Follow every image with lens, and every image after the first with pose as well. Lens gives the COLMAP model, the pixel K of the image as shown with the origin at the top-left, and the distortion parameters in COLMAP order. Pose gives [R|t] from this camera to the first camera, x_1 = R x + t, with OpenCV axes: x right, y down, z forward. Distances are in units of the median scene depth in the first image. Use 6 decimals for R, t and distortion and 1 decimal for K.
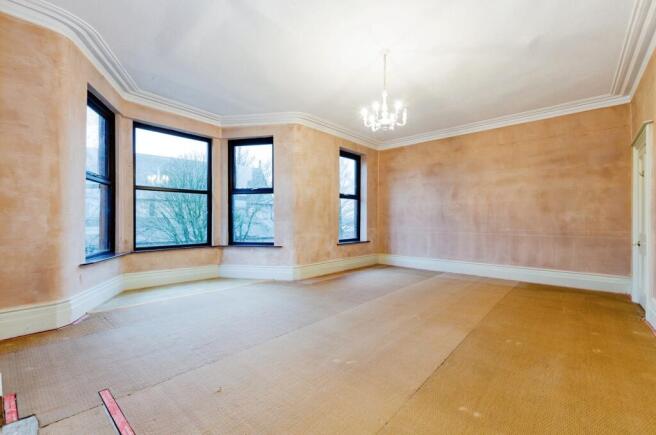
lens RADIAL K [[281.8, 0, 328.0], [0, 281.8, 217.5], [0, 0, 1]] dist [0.001688, -0.000060]
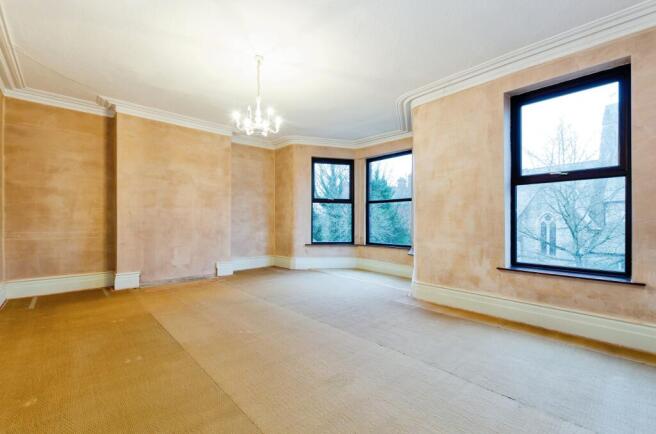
lens RADIAL K [[281.8, 0, 328.0], [0, 281.8, 217.0], [0, 0, 1]] dist [0.001688, -0.000060]
pose [[-0.095351, -0.026425, -0.995093, 0.855511], [-0.000435, 0.999649, -0.026505, 0.010722], [0.995444, -0.002094, -0.095329, 0.971306]]
